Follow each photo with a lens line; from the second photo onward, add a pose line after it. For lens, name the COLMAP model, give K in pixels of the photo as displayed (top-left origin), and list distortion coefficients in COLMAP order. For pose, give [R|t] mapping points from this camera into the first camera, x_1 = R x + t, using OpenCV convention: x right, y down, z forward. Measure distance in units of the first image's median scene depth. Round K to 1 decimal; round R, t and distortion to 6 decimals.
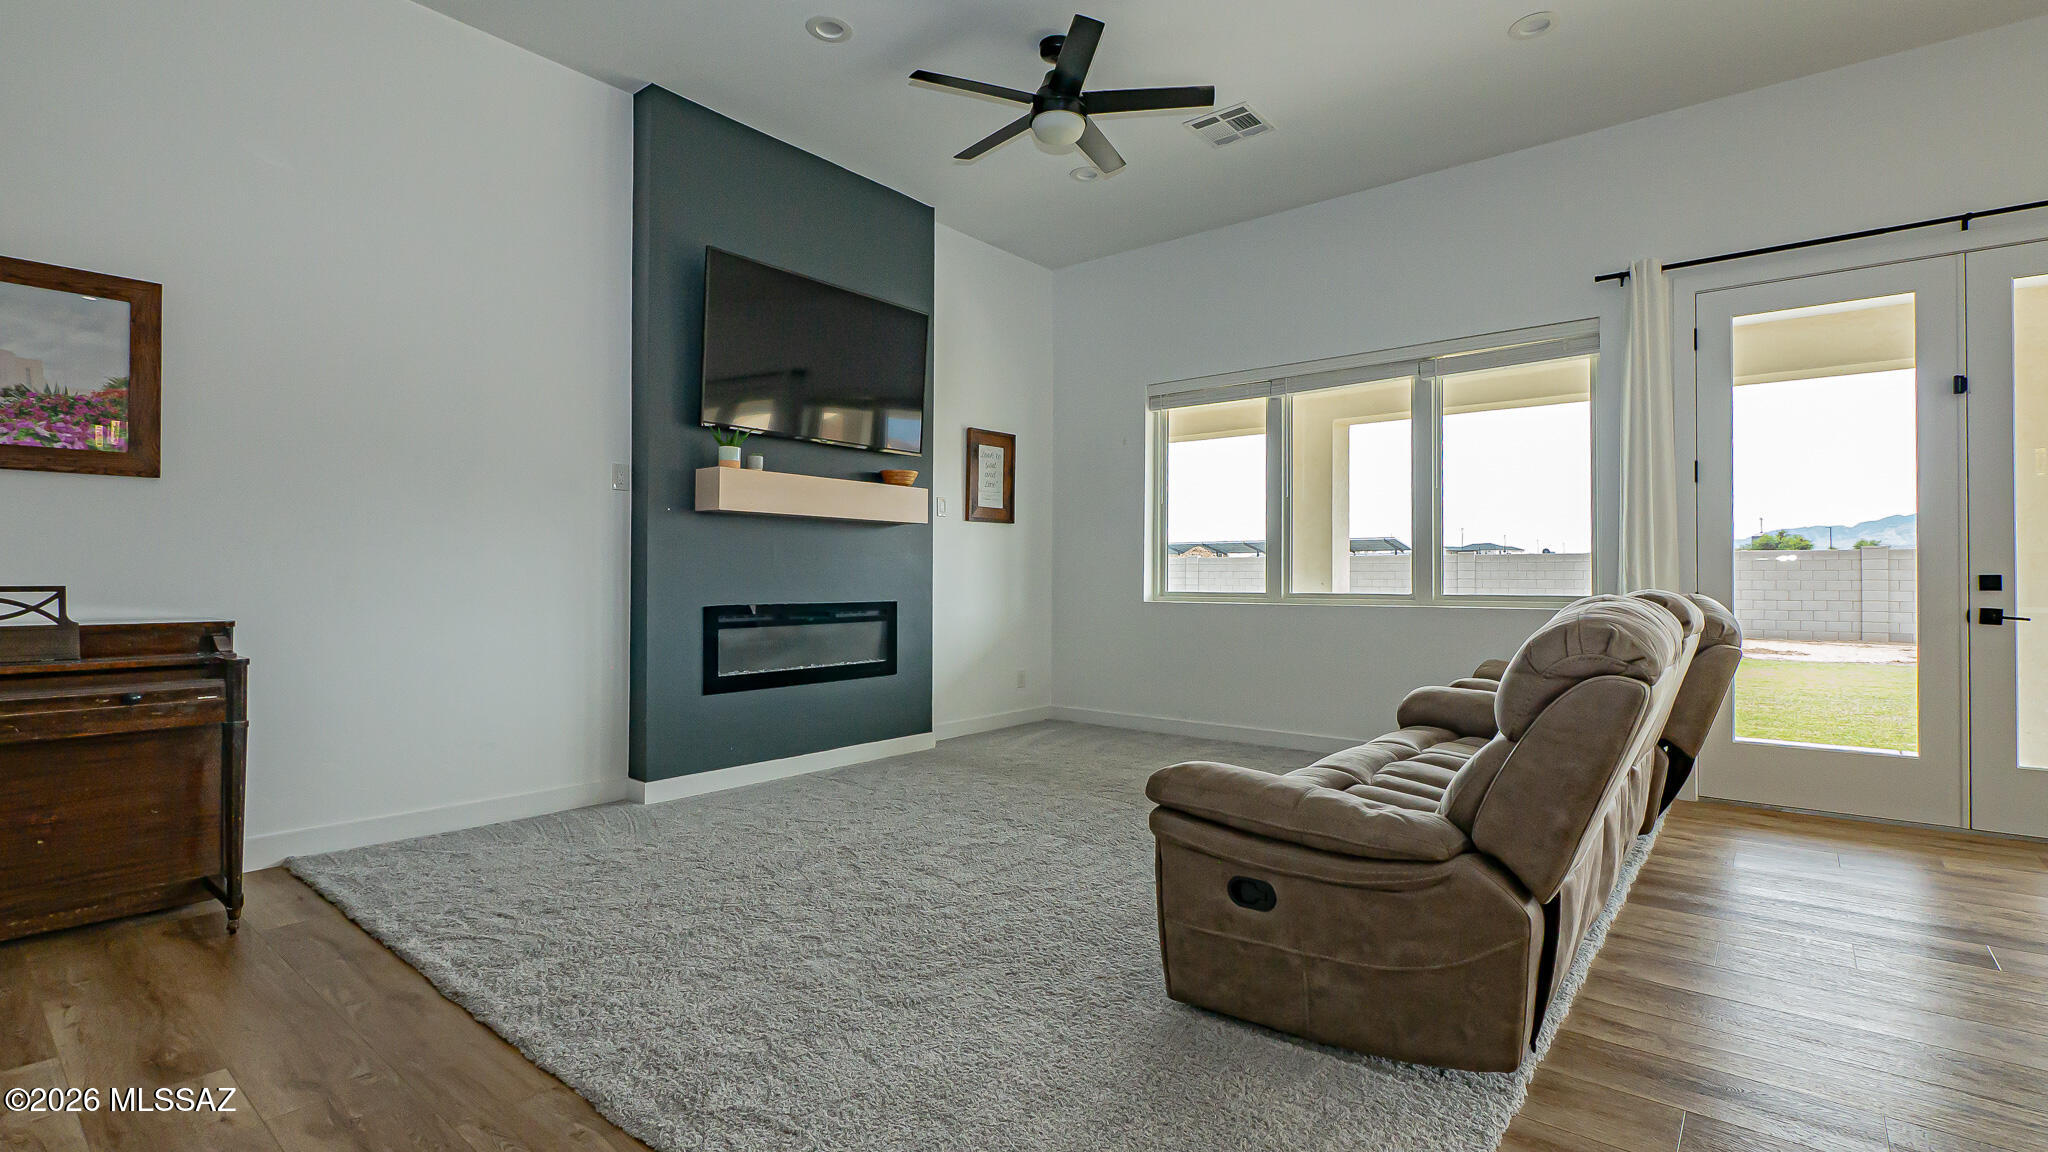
lens RADIAL K [[918.2, 0, 1010.6], [0, 918.2, 573.8], [0, 0, 1]] dist [-0.007514, 0.000249]
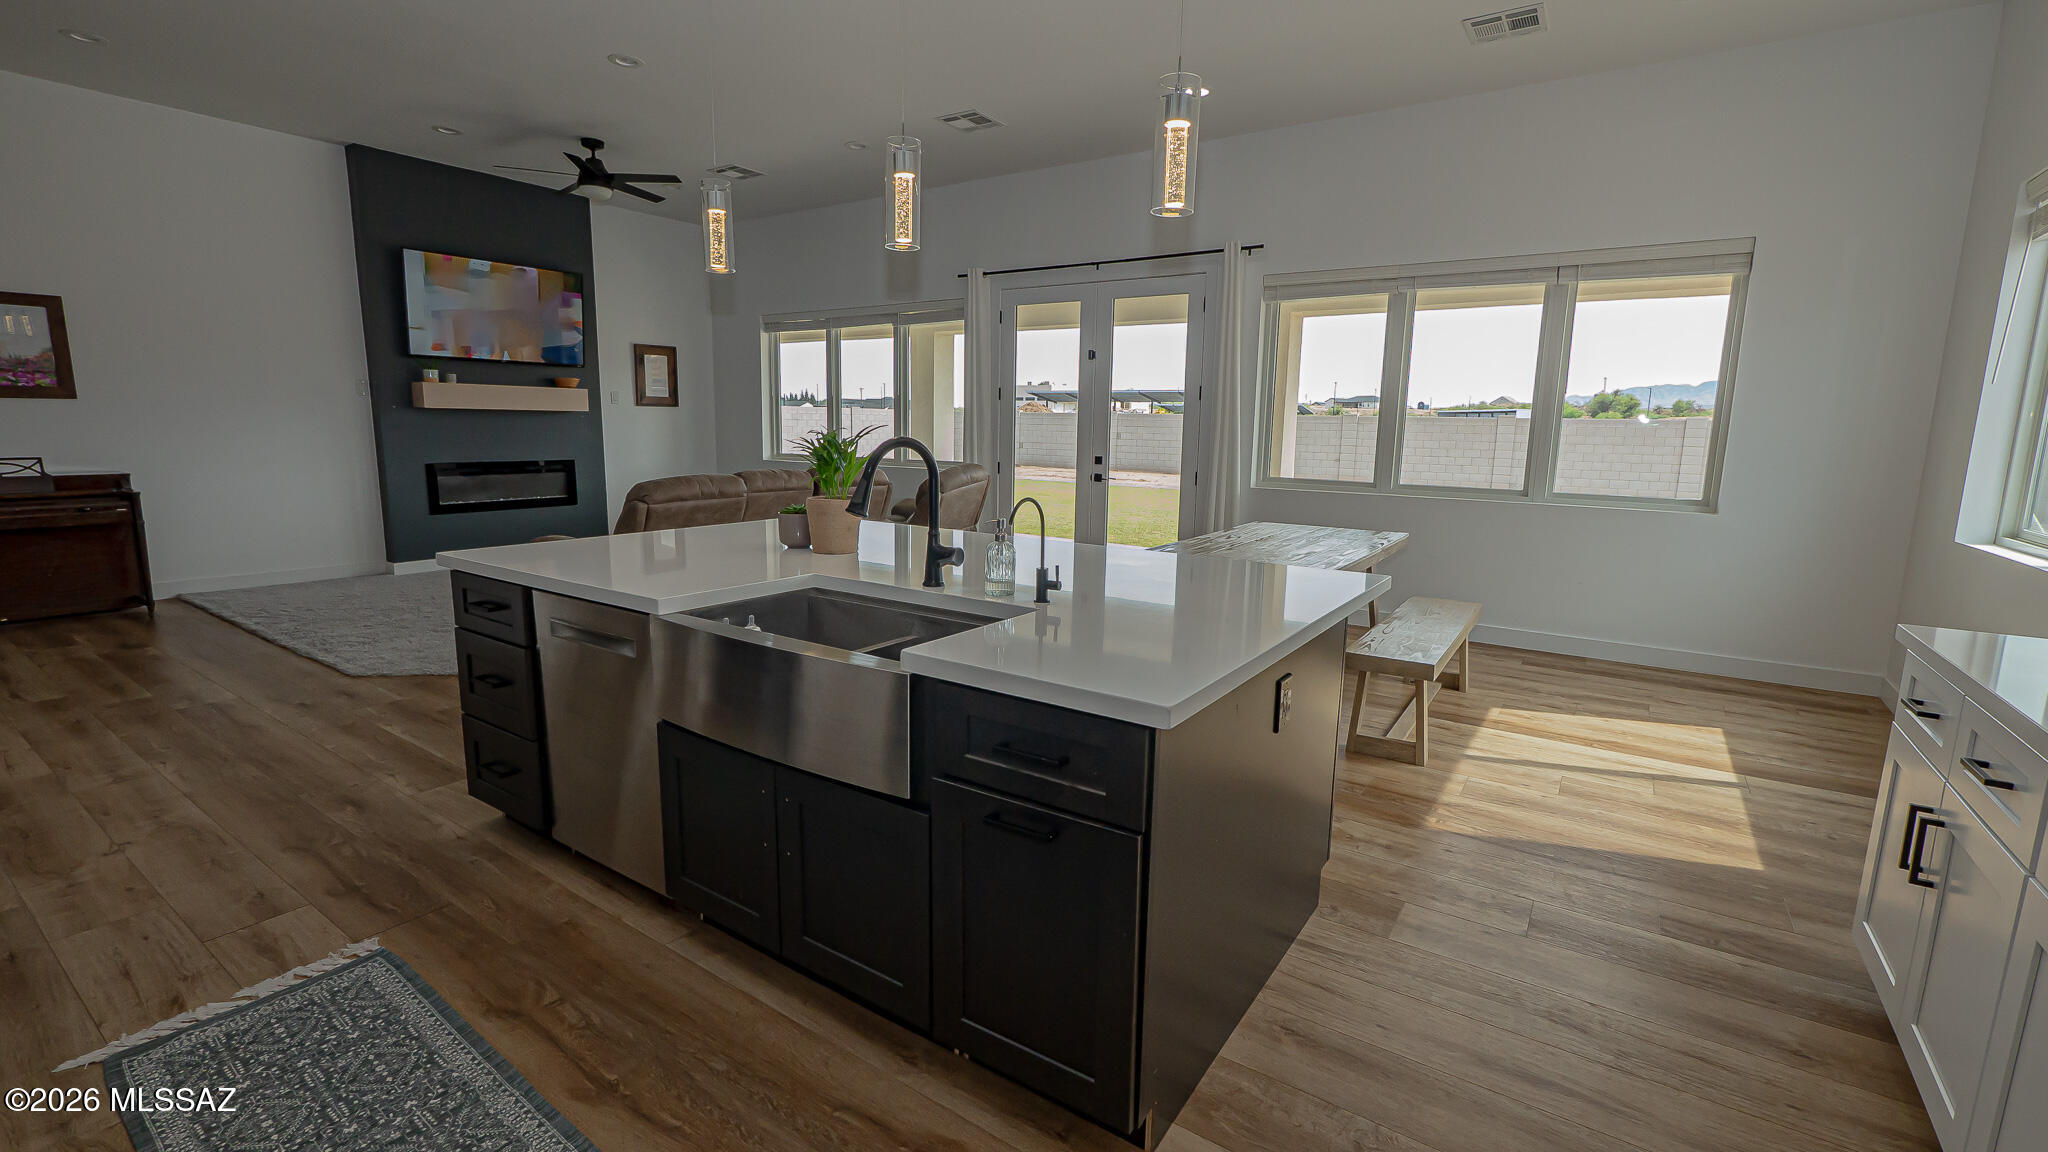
lens RADIAL K [[878.0, 0, 1025.4], [0, 878.0, 575.2], [0, 0, 1]] dist [-0.003147, -0.001049]
pose [[0.996254, 0.000011, 0.086479, 0.673104], [-0.015349, 0.984147, 0.176690, -0.069347], [-0.085106, -0.177356, 0.980460, -0.777266]]
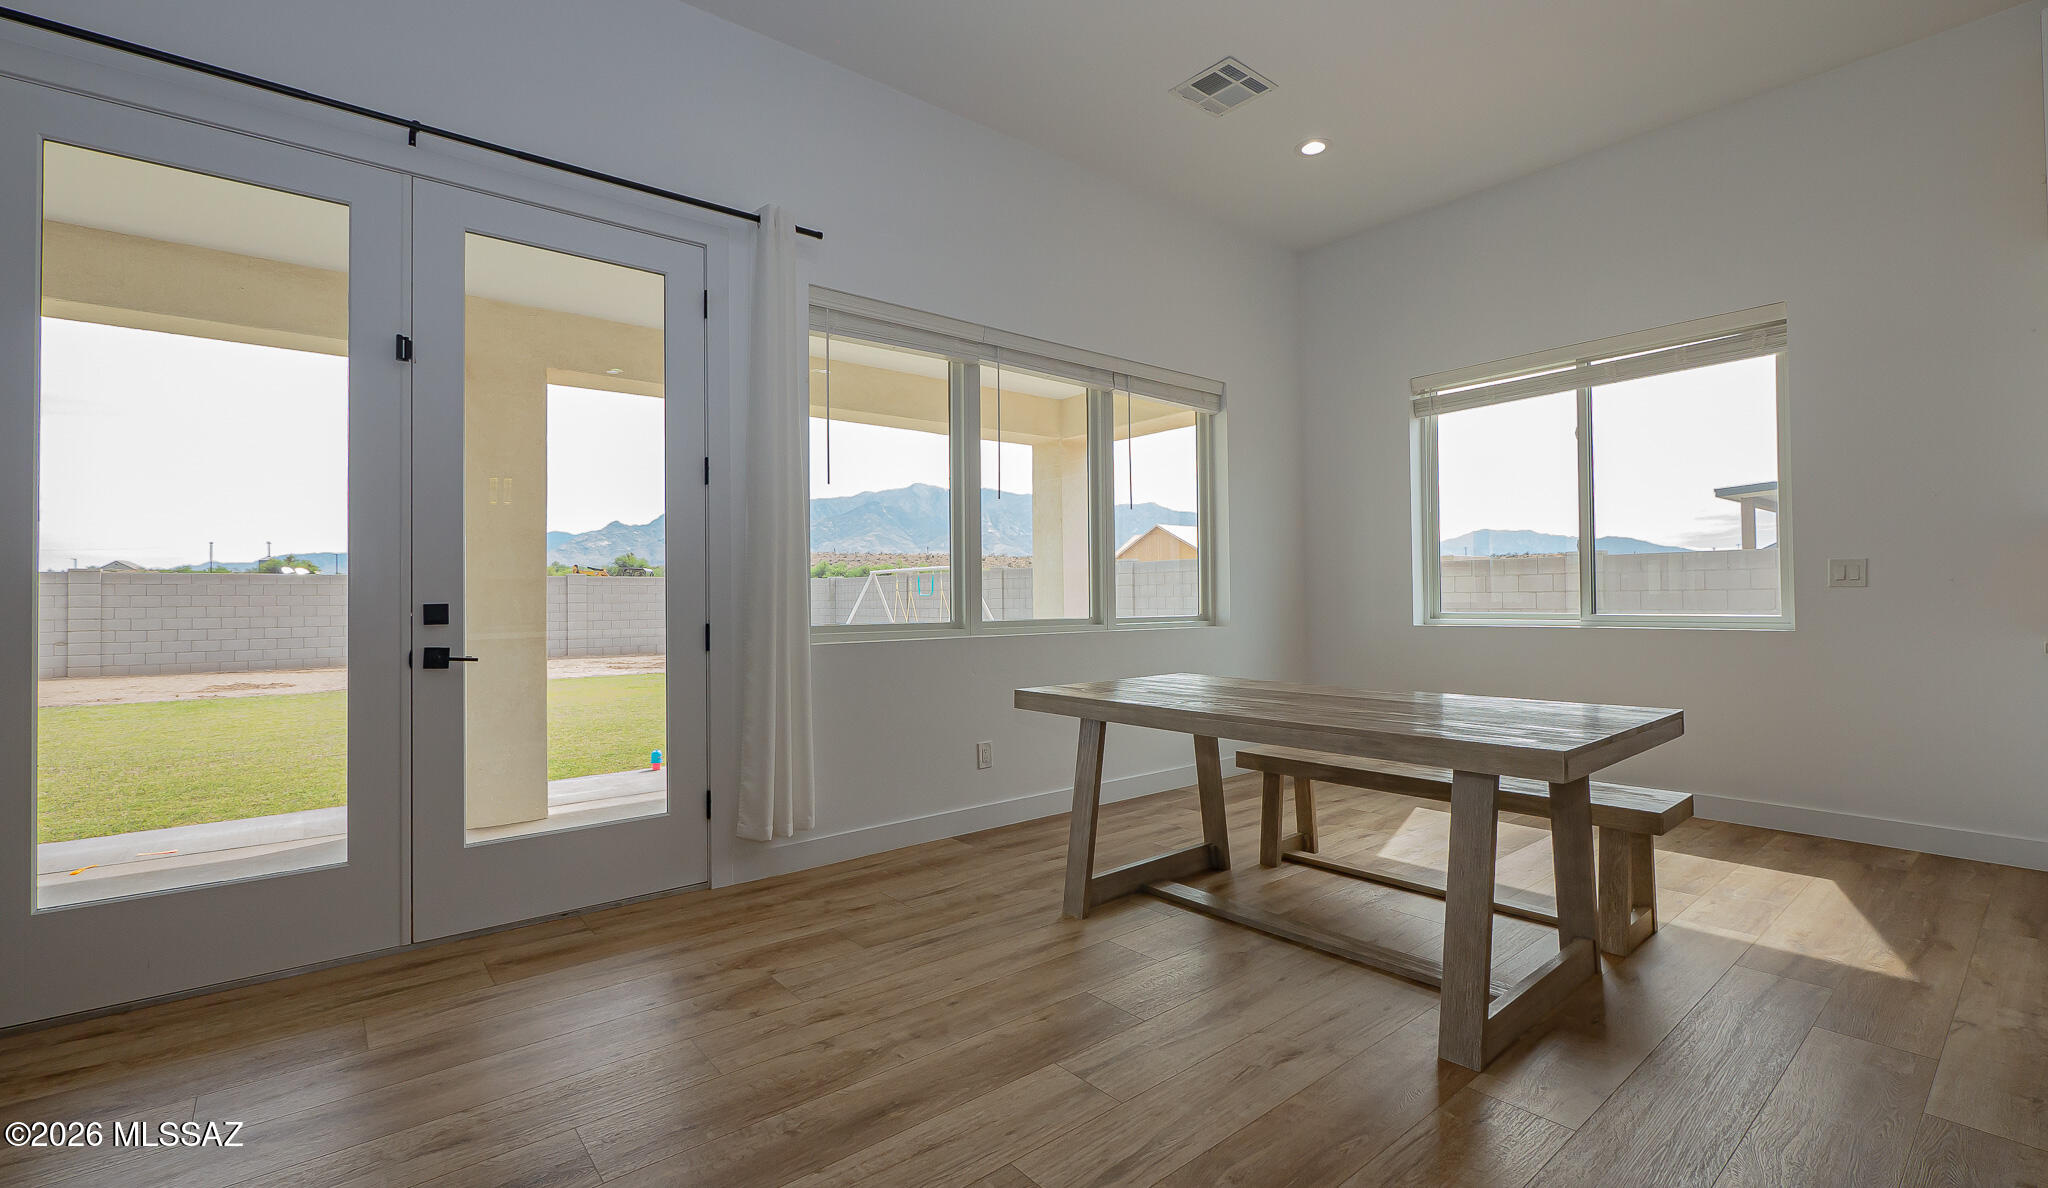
lens RADIAL K [[893.2, 0, 1037.6], [0, 893.2, 579.4], [0, 0, 1]] dist [-0.004348, 0.000024]
pose [[0.171847, 0.015265, 0.985005, 0.375845], [0.005305, 0.999851, -0.016420, -0.004053], [-0.985109, 0.008047, 0.171740, 0.329629]]
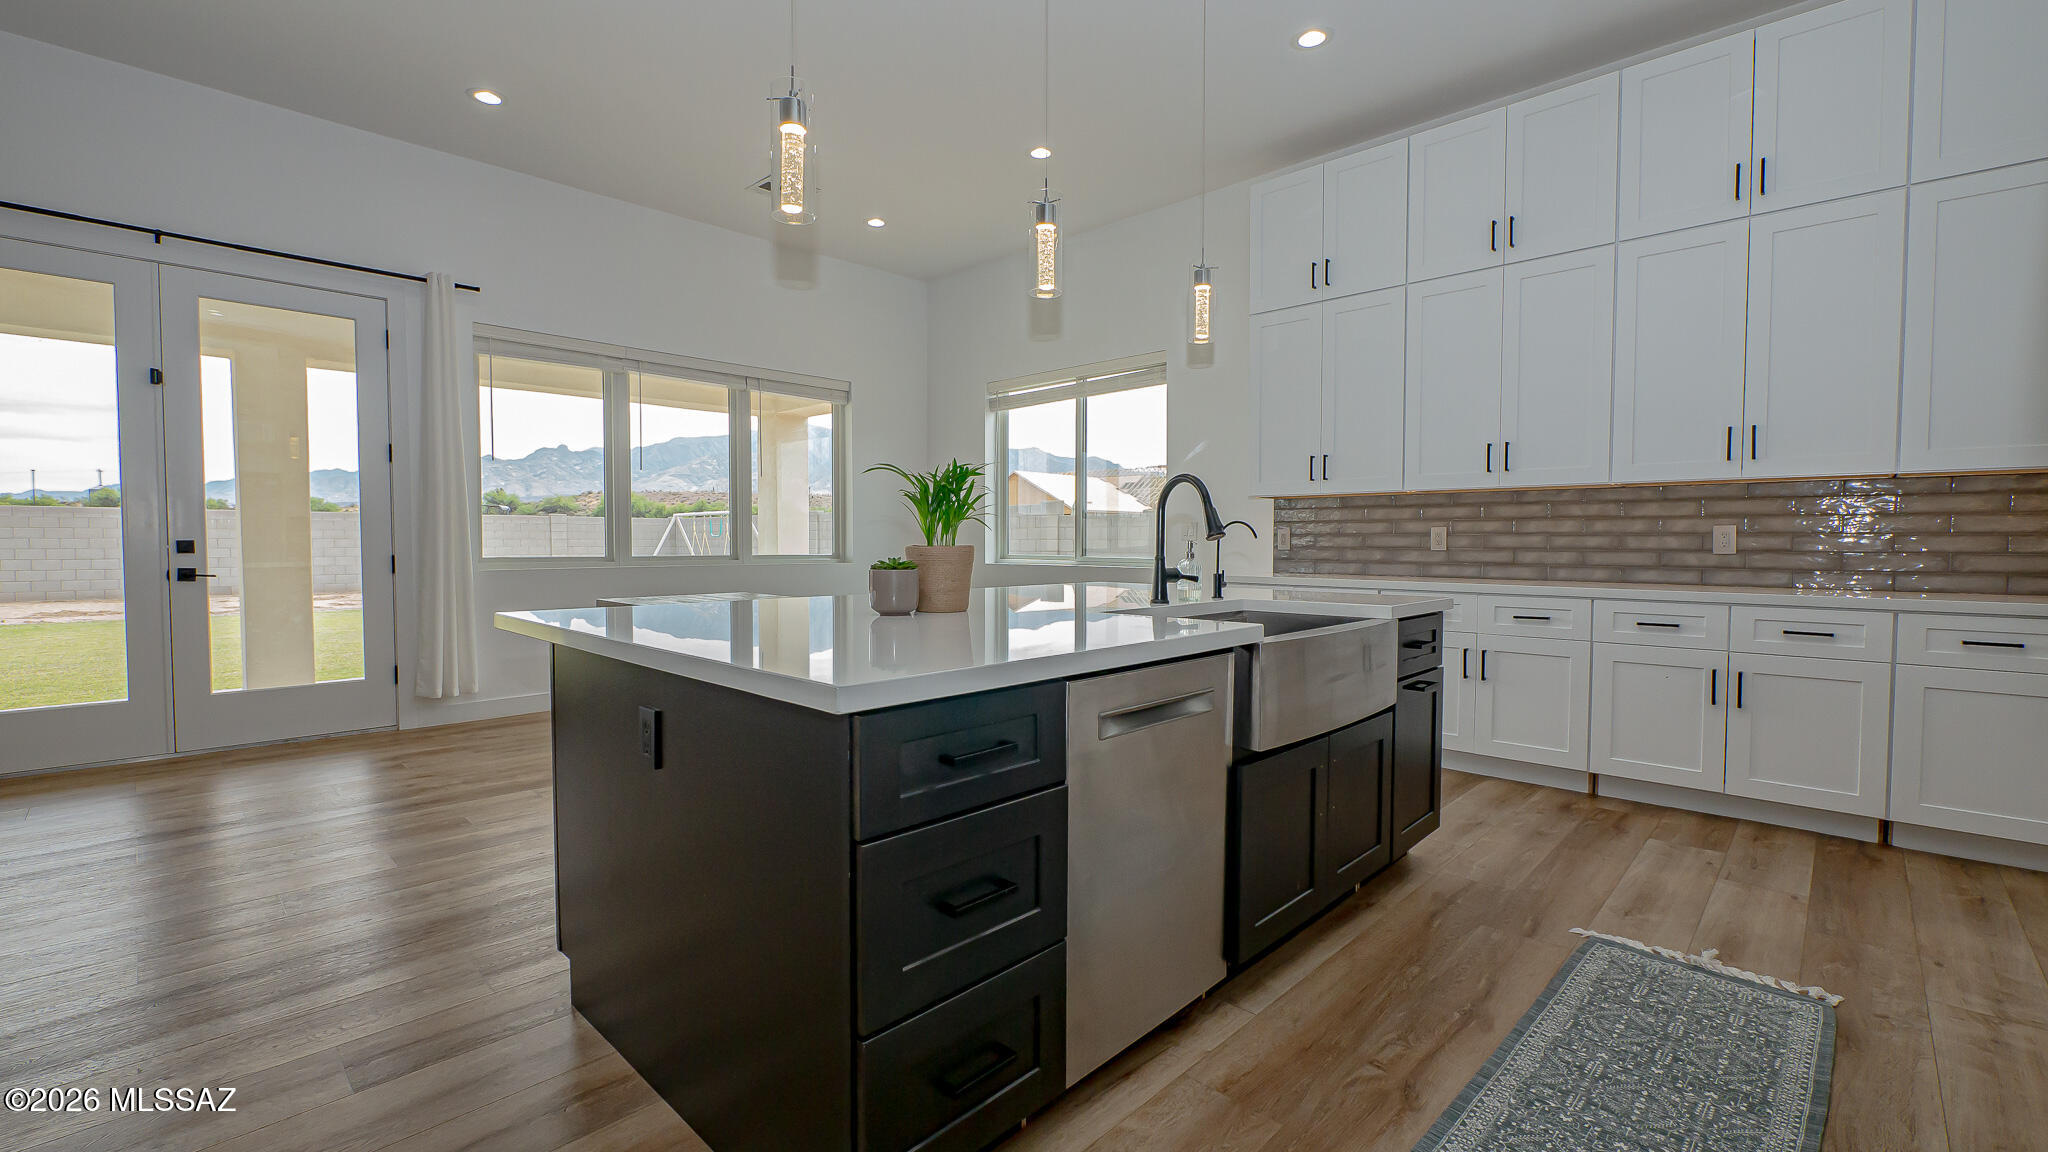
lens RADIAL K [[878.0, 0, 1015.4], [0, 878.0, 568.6], [0, 0, 1]] dist [-0.003147, -0.001049]
pose [[0.078599, -0.036457, 0.996239, 0.006246], [-0.007606, 0.999280, 0.037168, -0.011251], [-0.996877, -0.010498, 0.078265, -0.166860]]
